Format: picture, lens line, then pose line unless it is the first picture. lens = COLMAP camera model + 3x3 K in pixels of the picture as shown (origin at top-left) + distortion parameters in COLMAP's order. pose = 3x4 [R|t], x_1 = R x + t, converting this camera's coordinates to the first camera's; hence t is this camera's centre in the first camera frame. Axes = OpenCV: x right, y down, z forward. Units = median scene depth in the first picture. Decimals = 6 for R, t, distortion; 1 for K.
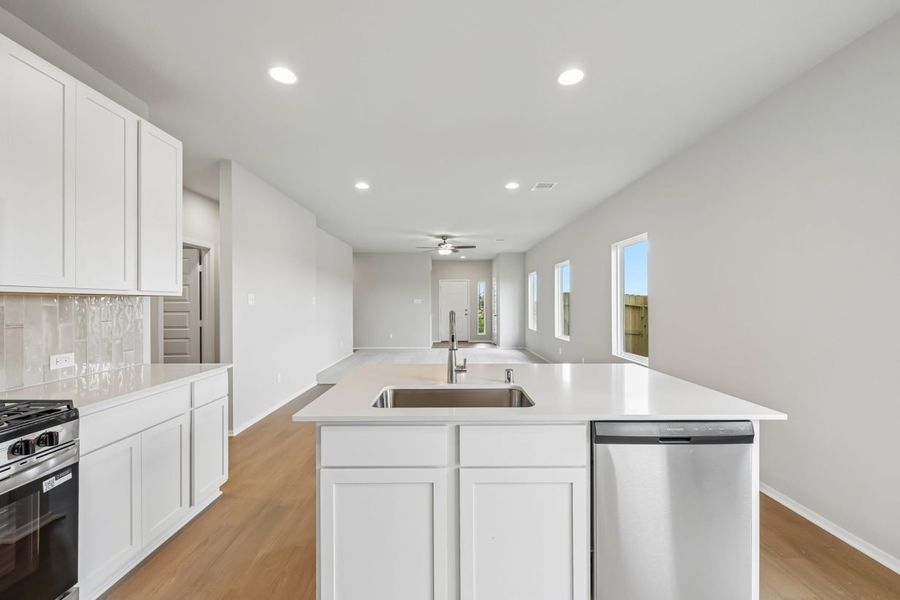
lens RADIAL K [[357.0, 0, 449.0], [0, 357.0, 302.5], [0, 0, 1]] dist [0.000395, -0.000177]
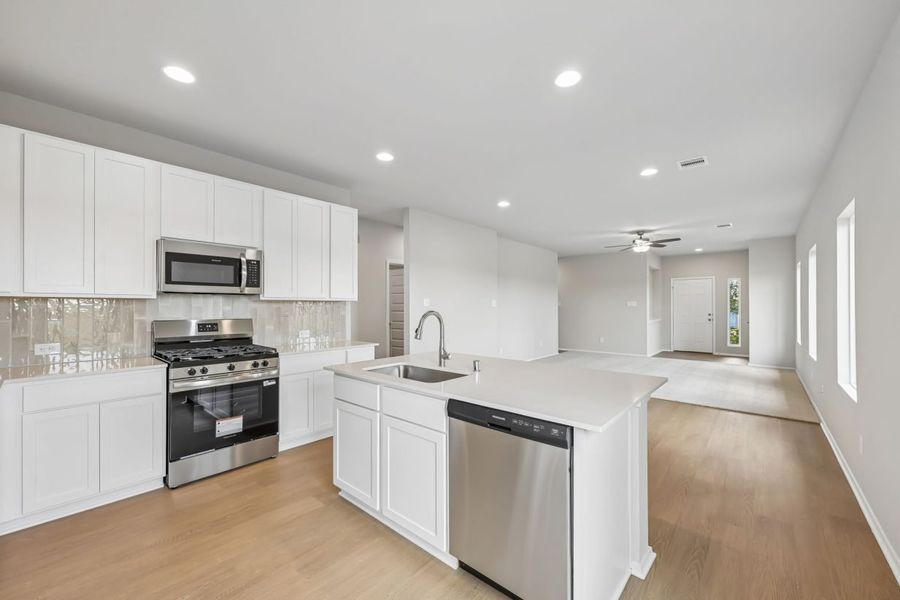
lens RADIAL K [[359.9, 0, 451.0], [0, 359.9, 303.1], [0, 0, 1]] dist [0.001578, 0.000473]
pose [[0.752457, -0.000116, -0.658641, 0.480663], [-0.002604, 0.999992, -0.003151, -0.002218], [0.658636, 0.004086, 0.752450, 0.011729]]
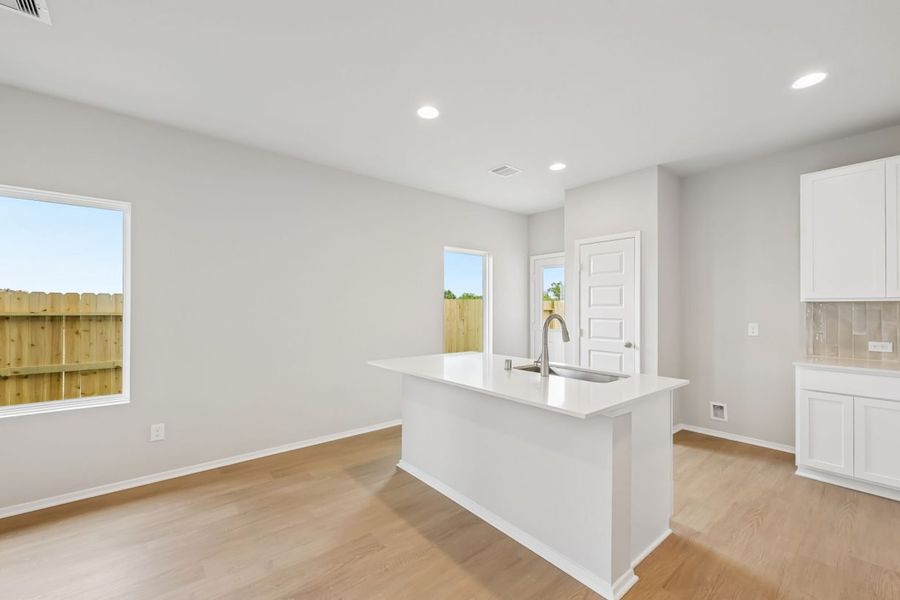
lens RADIAL K [[367.7, 0, 443.2], [0, 367.7, 307.0], [0, 0, 1]] dist [-0.000010, 0.000074]
pose [[-0.628556, 0.004553, 0.777751, -0.379727], [-0.001084, 0.999977, -0.006730, 0.003434], [-0.777764, -0.005073, -0.628537, 1.072846]]
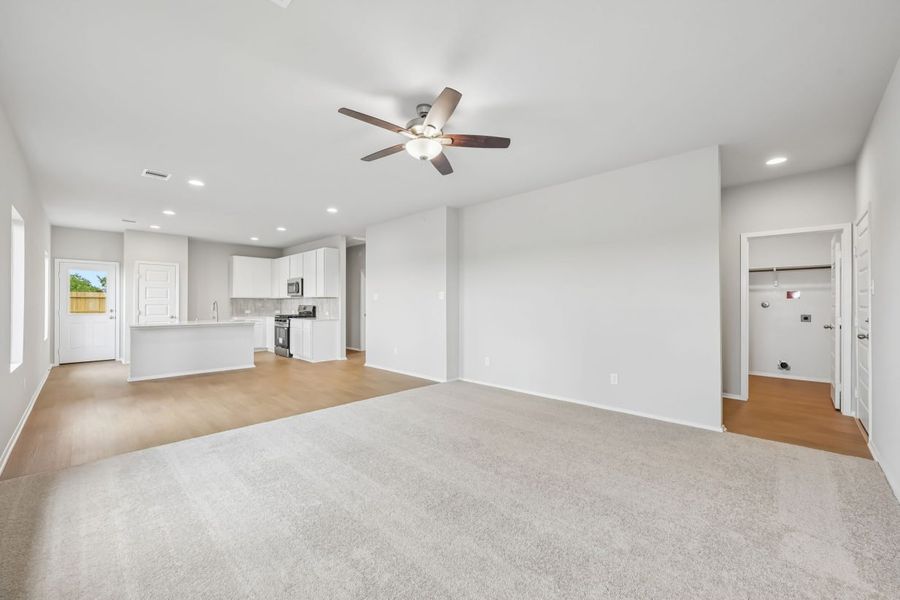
lens RADIAL K [[357.0, 0, 449.0], [0, 357.0, 302.5], [0, 0, 1]] dist [0.000395, -0.000177]
pose [[-0.700572, 0.000726, -0.713581, 0.487353], [0.002424, 0.999996, -0.001362, 0.025562], [0.713577, -0.002684, -0.700571, 2.710520]]
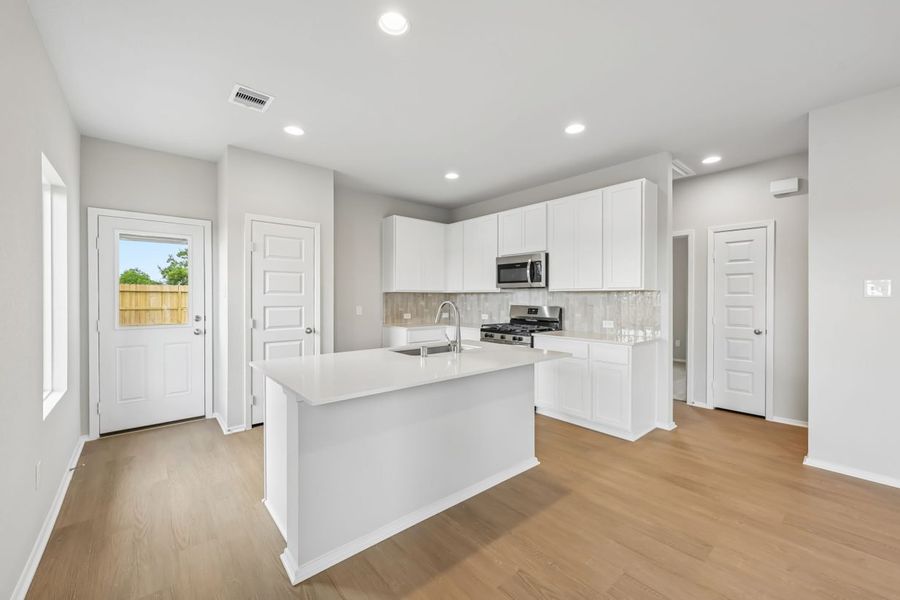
lens RADIAL K [[359.9, 0, 451.0], [0, 359.9, 303.1], [0, 0, 1]] dist [0.001578, 0.000473]
pose [[-0.762045, 0.013189, -0.647390, 0.495400], [0.002280, 0.999841, 0.017685, 0.004212], [0.647520, 0.012000, -0.761954, 1.087363]]
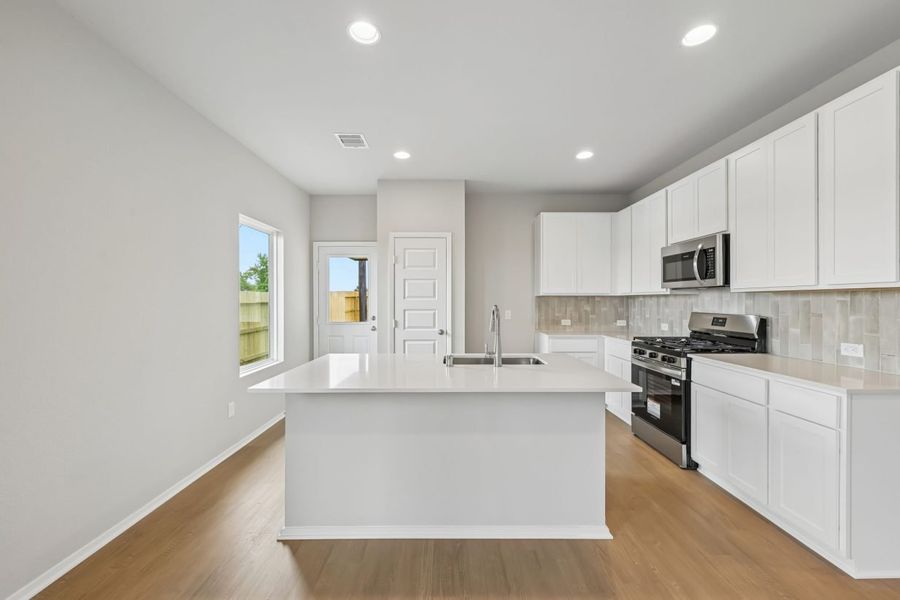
lens RADIAL K [[359.9, 0, 451.0], [0, 359.9, 303.1], [0, 0, 1]] dist [0.001578, 0.000473]
pose [[-0.999967, 0.005014, -0.006397, 0.092066], [0.004978, 0.999972, 0.005647, 0.003289], [0.006425, 0.005615, -0.999964, 1.166127]]
